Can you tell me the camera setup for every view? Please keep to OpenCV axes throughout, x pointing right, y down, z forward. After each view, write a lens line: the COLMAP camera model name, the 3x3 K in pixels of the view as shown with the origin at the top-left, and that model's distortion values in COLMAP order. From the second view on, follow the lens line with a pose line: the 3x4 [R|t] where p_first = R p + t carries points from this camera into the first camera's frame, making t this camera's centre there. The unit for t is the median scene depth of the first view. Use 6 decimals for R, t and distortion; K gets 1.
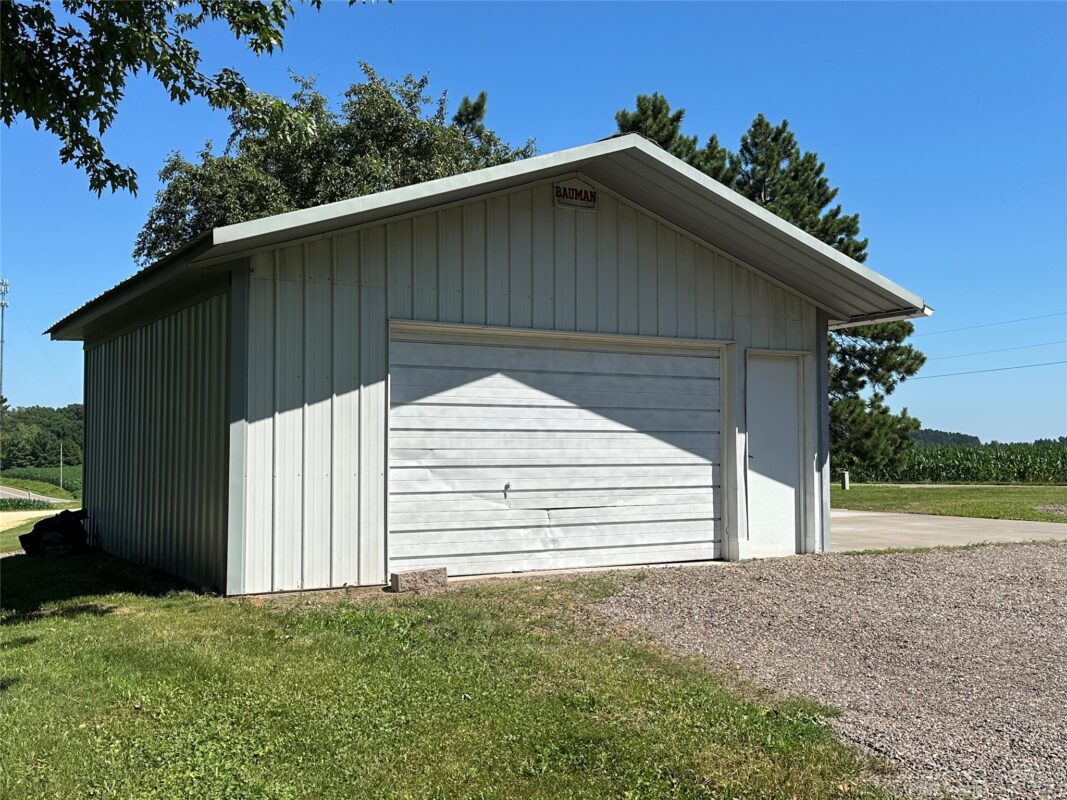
lens RADIAL K [[1145.2, 0, 533.9], [0, 1145.2, 398.9], [0, 0, 1]] dist [-0.000756, 0.000000]
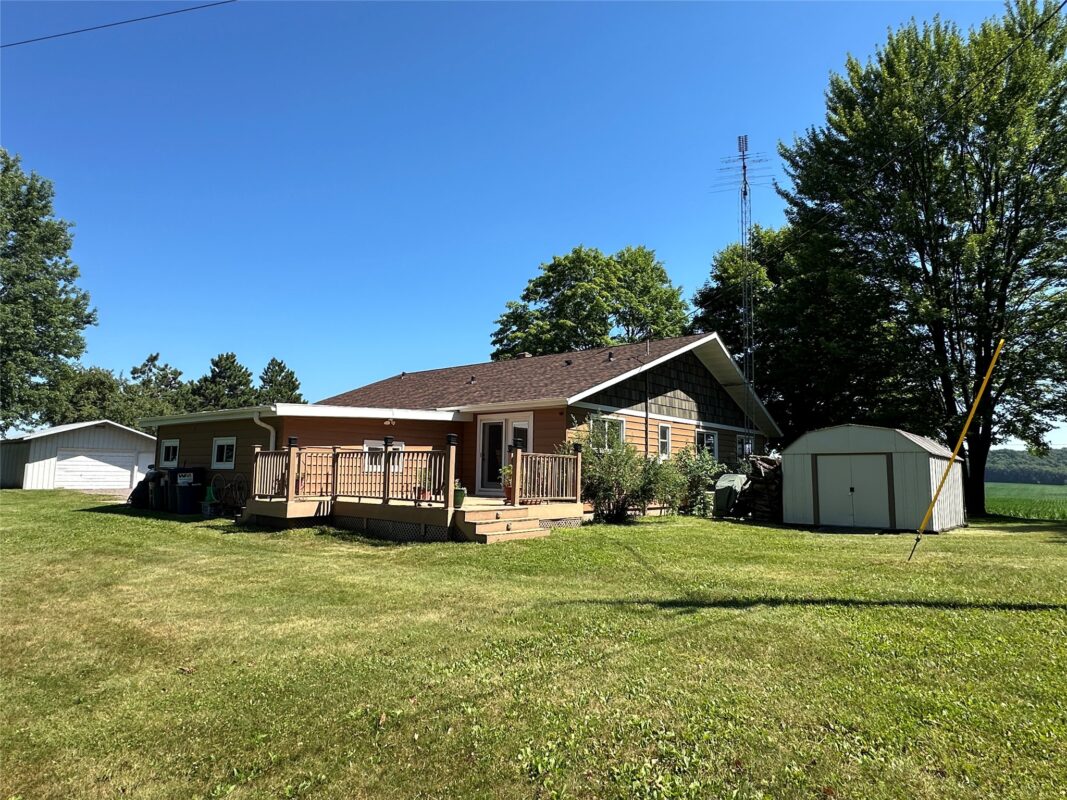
lens RADIAL K [[658.1, 0, 532.8], [0, 658.1, 400.4], [0, 0, 1]] dist [-0.002897, -0.000414]
pose [[0.949501, 0.052093, 0.309410, 1.124232], [-0.033673, 0.997344, -0.064580, -0.167237], [-0.311953, 0.050900, 0.948733, -3.013715]]
